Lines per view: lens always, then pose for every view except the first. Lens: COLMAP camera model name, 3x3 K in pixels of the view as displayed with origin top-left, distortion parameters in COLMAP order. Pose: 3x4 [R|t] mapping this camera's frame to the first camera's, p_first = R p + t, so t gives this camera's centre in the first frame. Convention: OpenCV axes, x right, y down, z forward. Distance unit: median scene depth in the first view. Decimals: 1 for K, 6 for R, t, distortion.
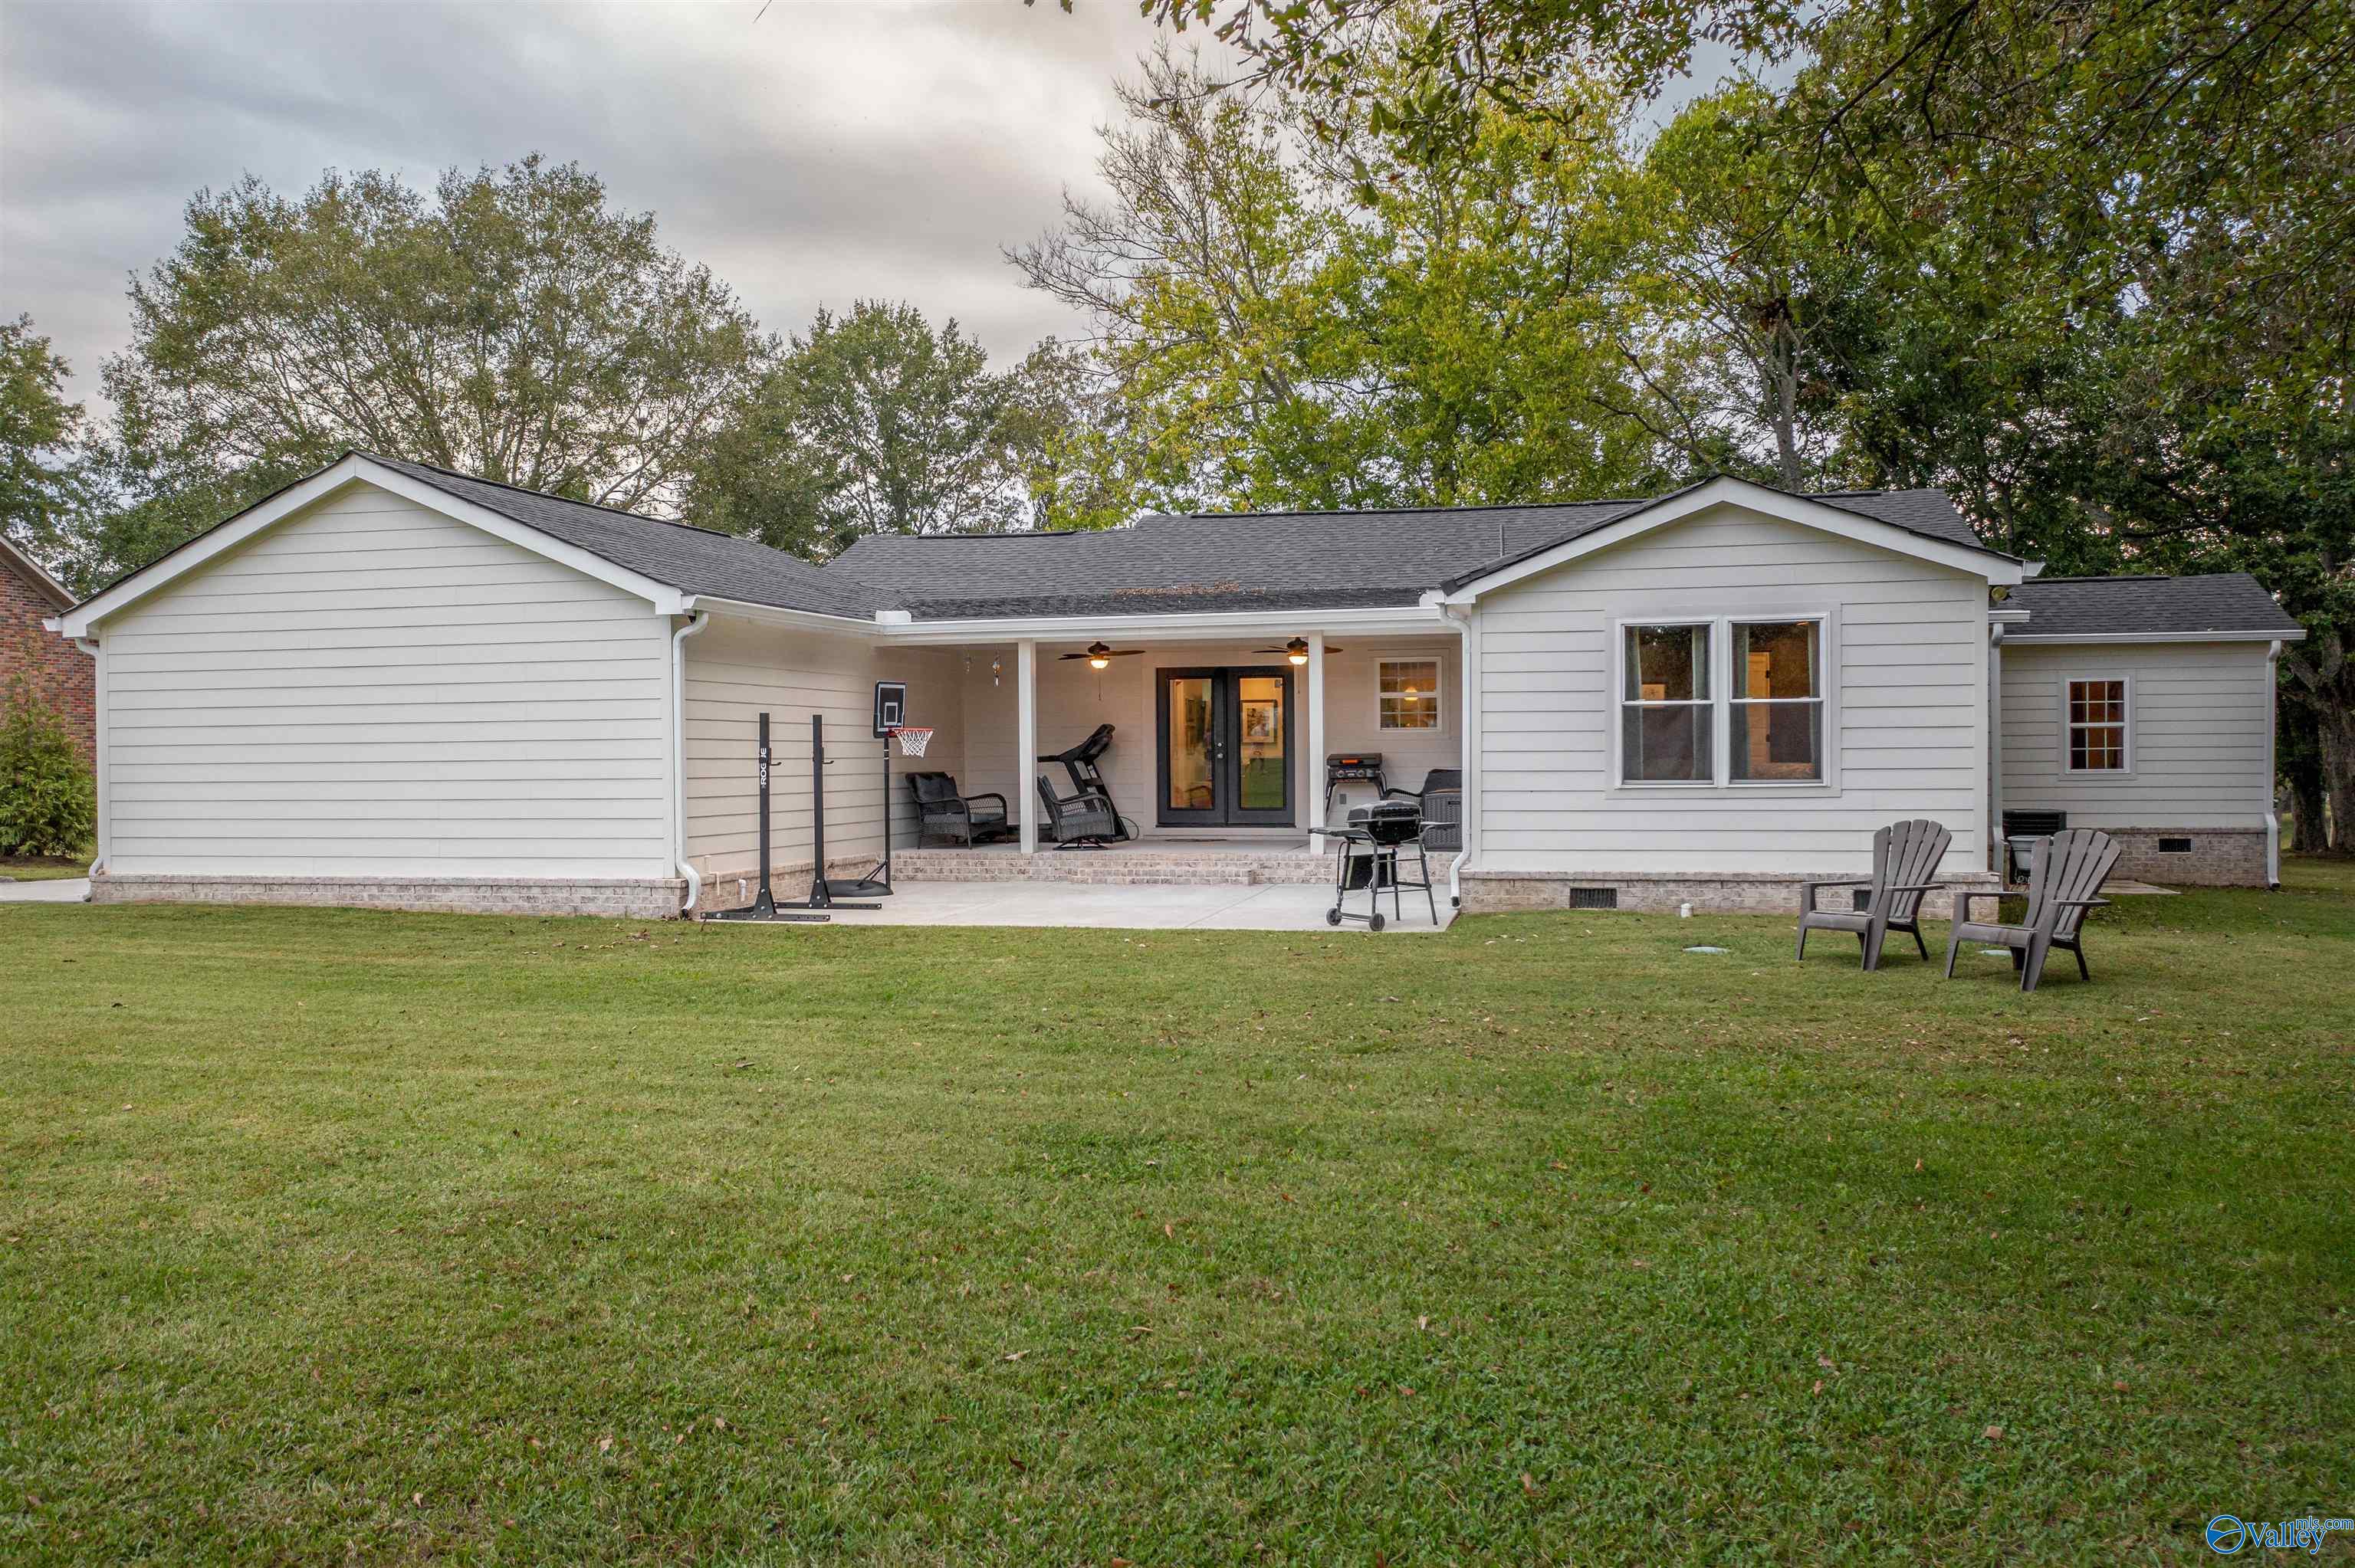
lens RADIAL K [[1864.3, 0, 1187.3], [0, 1864.3, 802.1], [0, 0, 1]] dist [-0.018617, -0.003046]
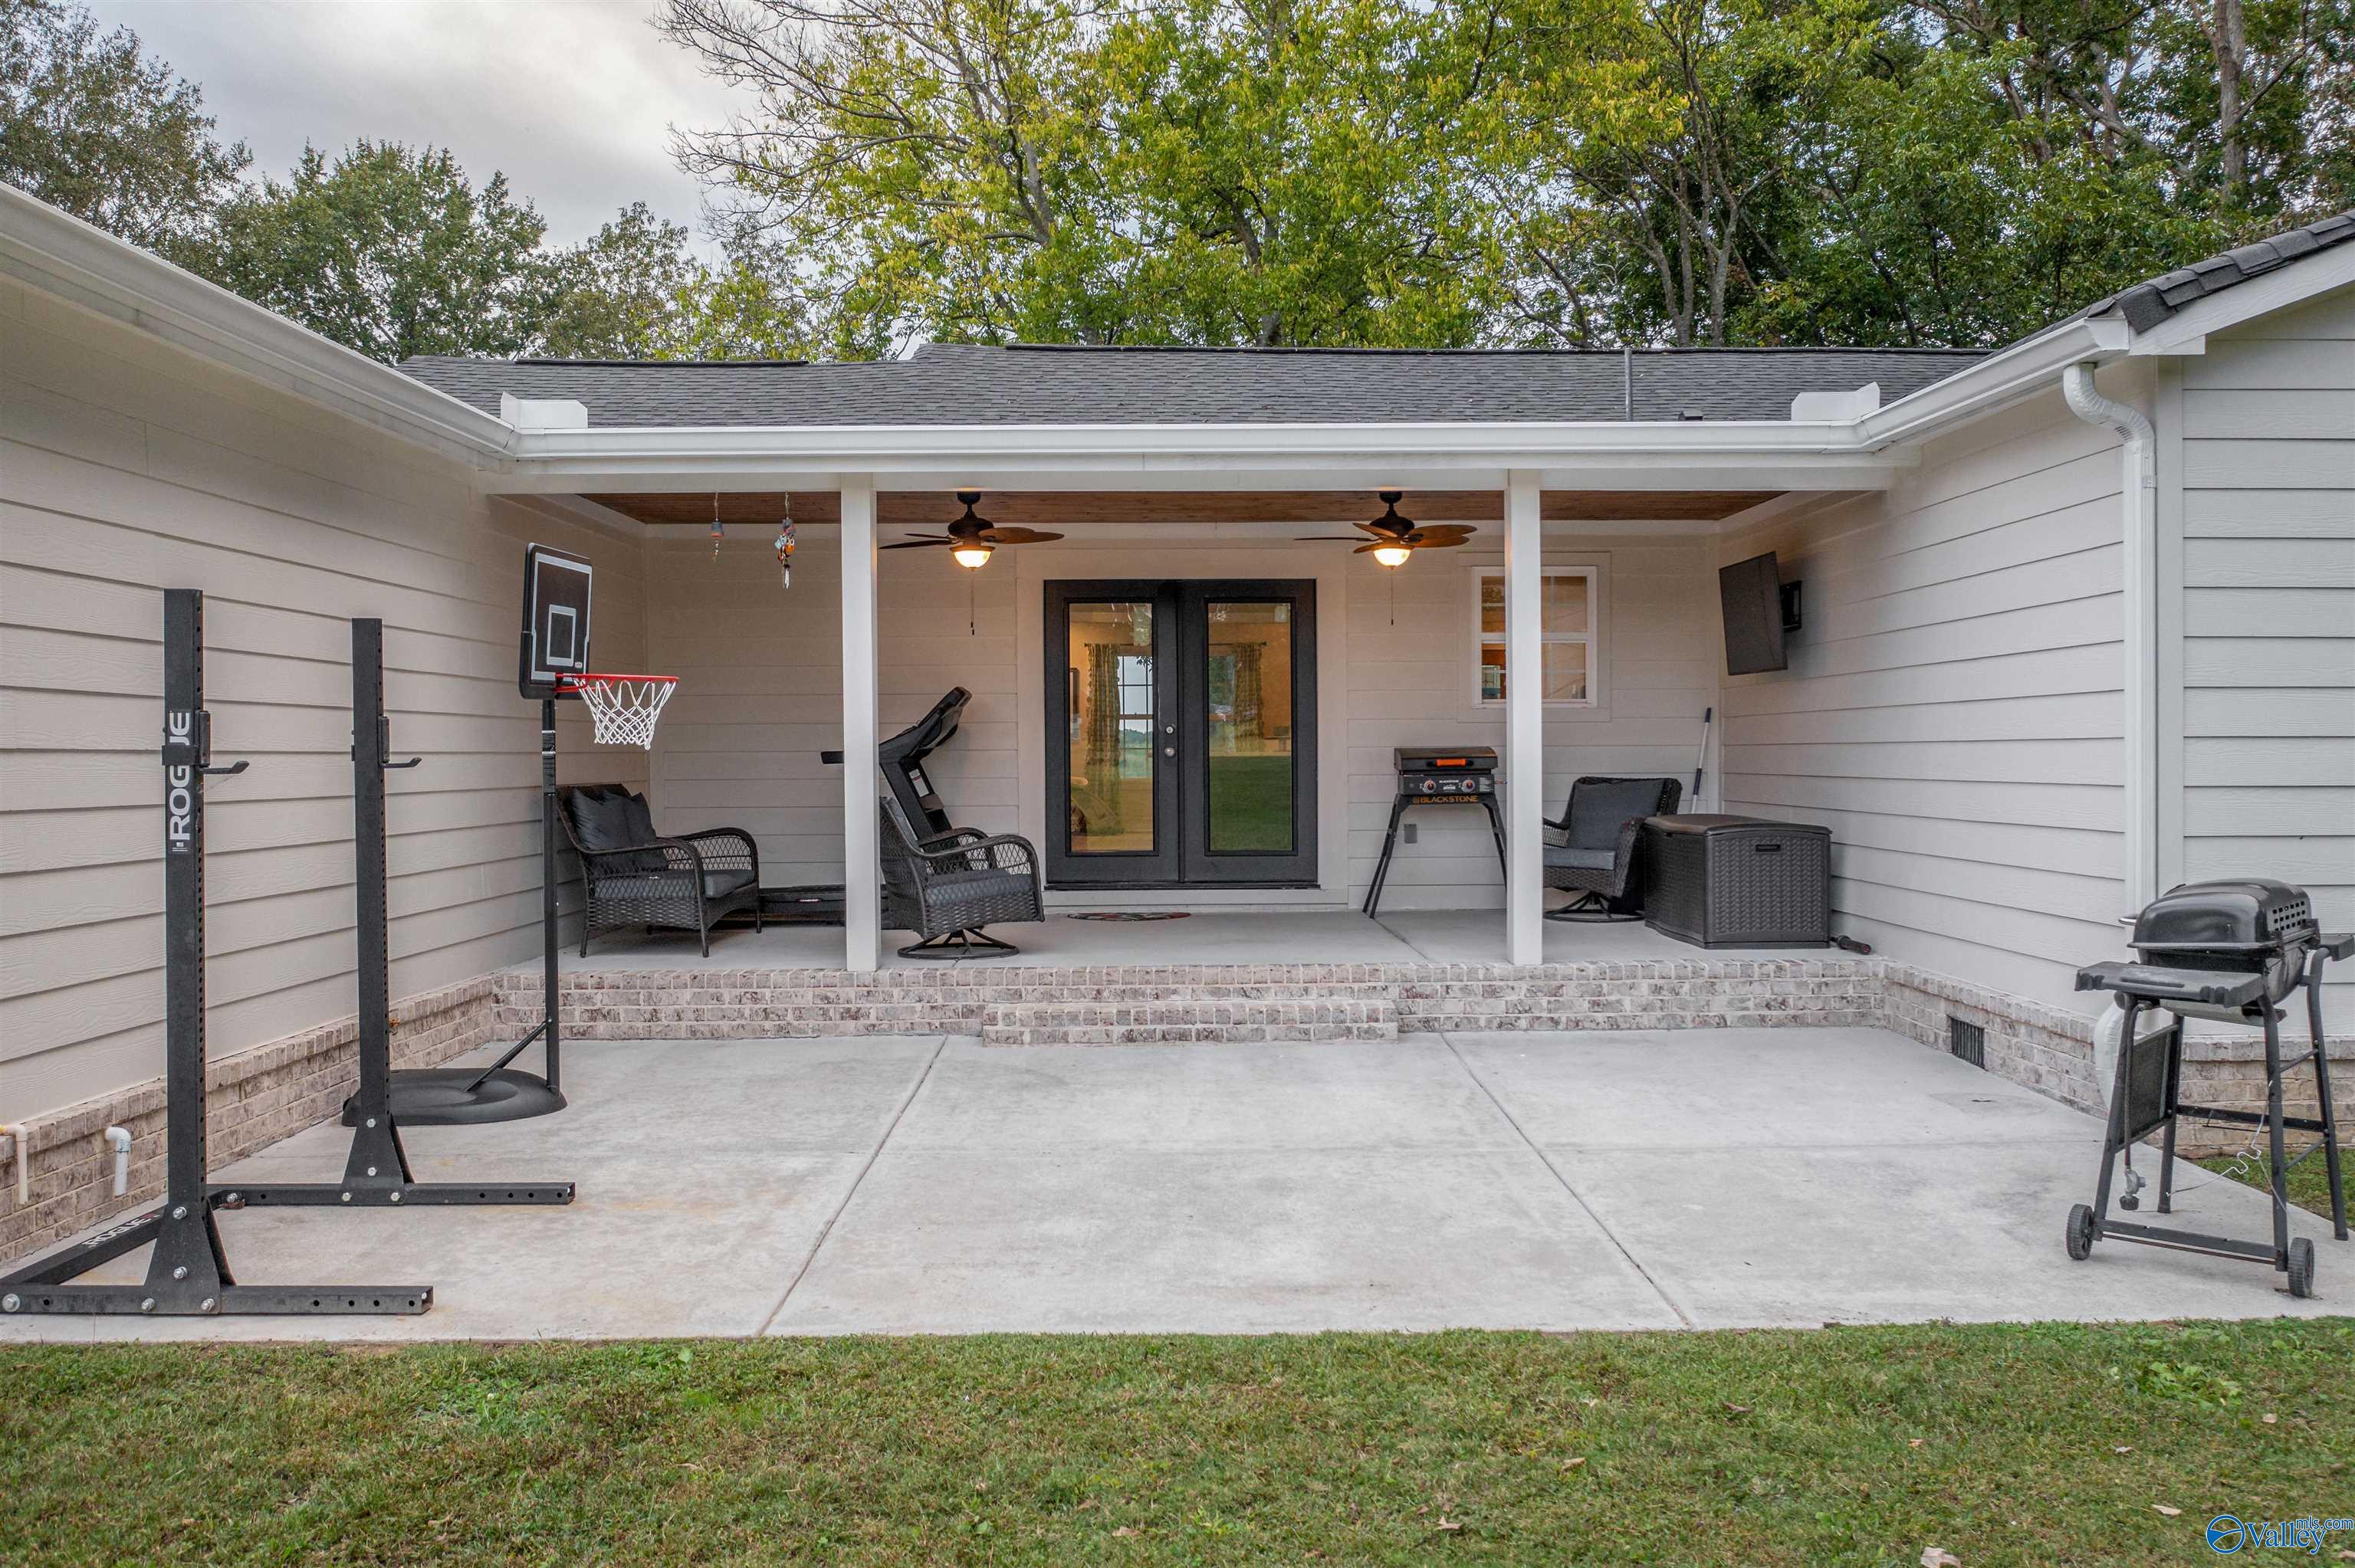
lens RADIAL K [[1864.3, 0, 1187.3], [0, 1864.3, 802.1], [0, 0, 1]] dist [-0.018617, -0.003046]
pose [[0.968433, -0.004365, 0.249236, -0.139584], [0.004625, 0.999989, -0.000454, -0.013467], [-0.249231, 0.001593, 0.968443, 0.644512]]
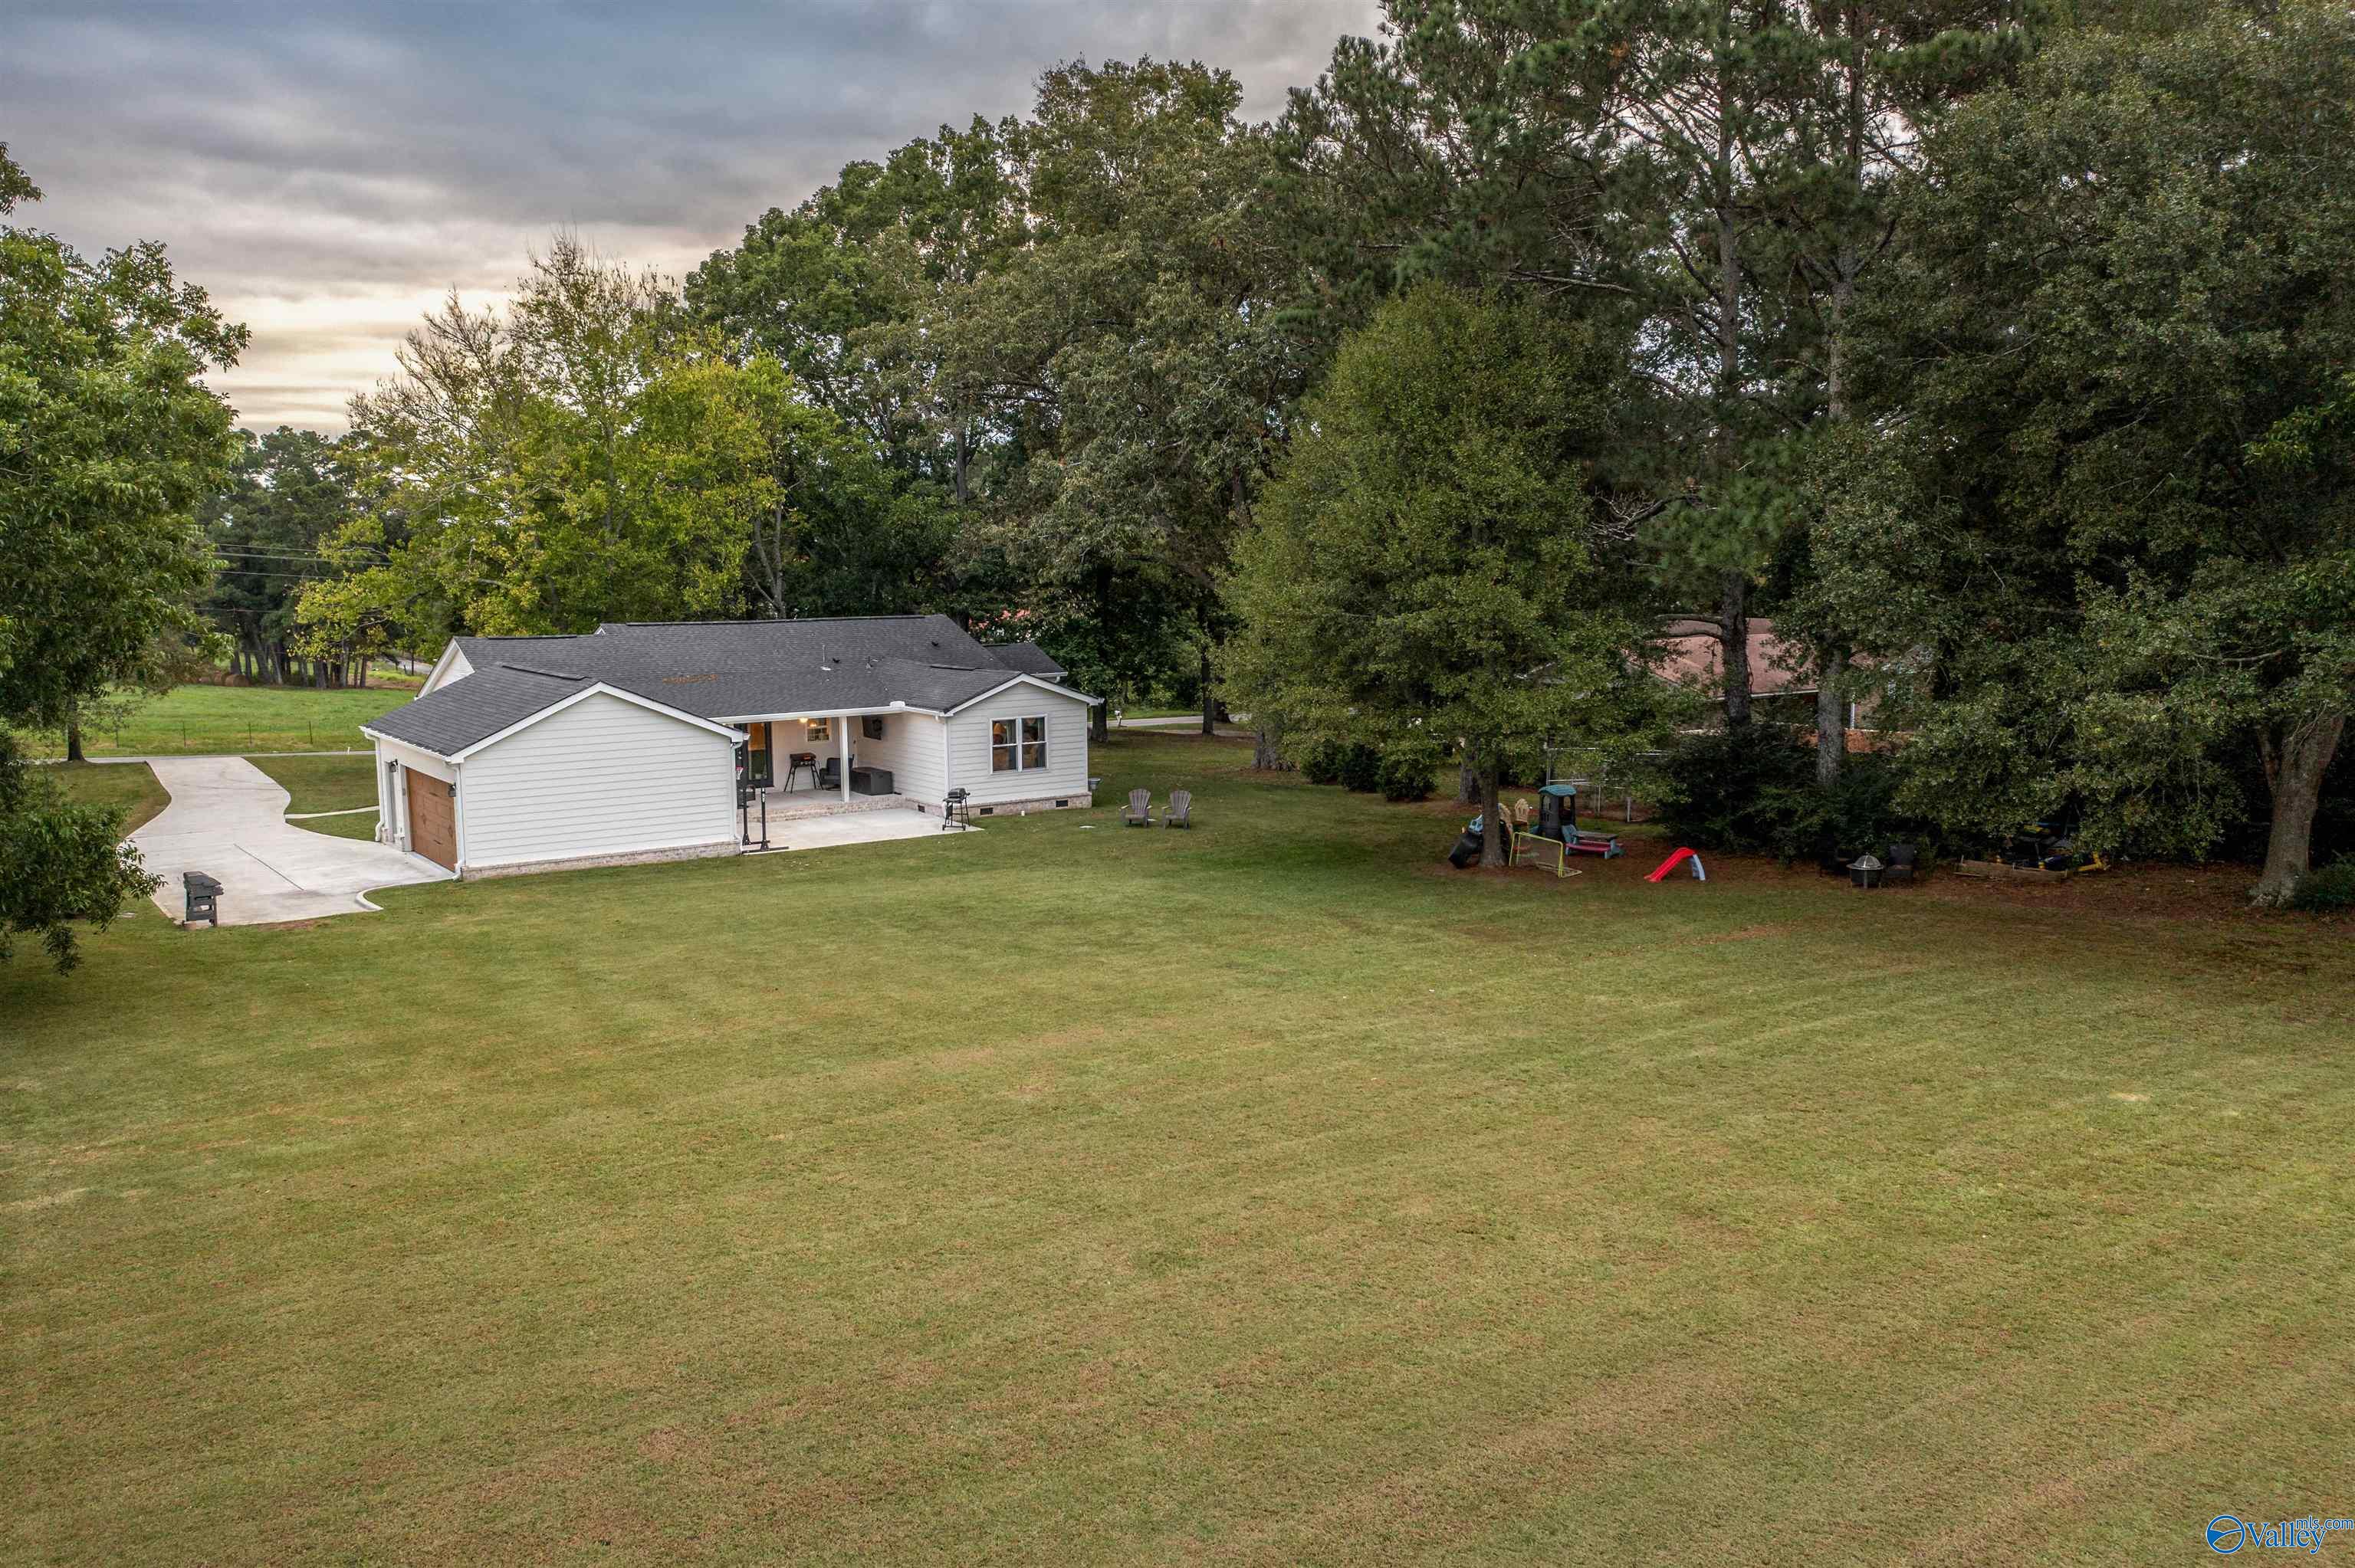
lens RADIAL K [[1864.3, 0, 1187.3], [0, 1864.3, 802.1], [0, 0, 1]] dist [-0.018617, -0.003046]
pose [[0.647993, -0.099017, 0.755182, -1.748582], [0.020184, 0.993398, 0.112932, -0.281633], [-0.761378, -0.057937, 0.645714, -1.131018]]
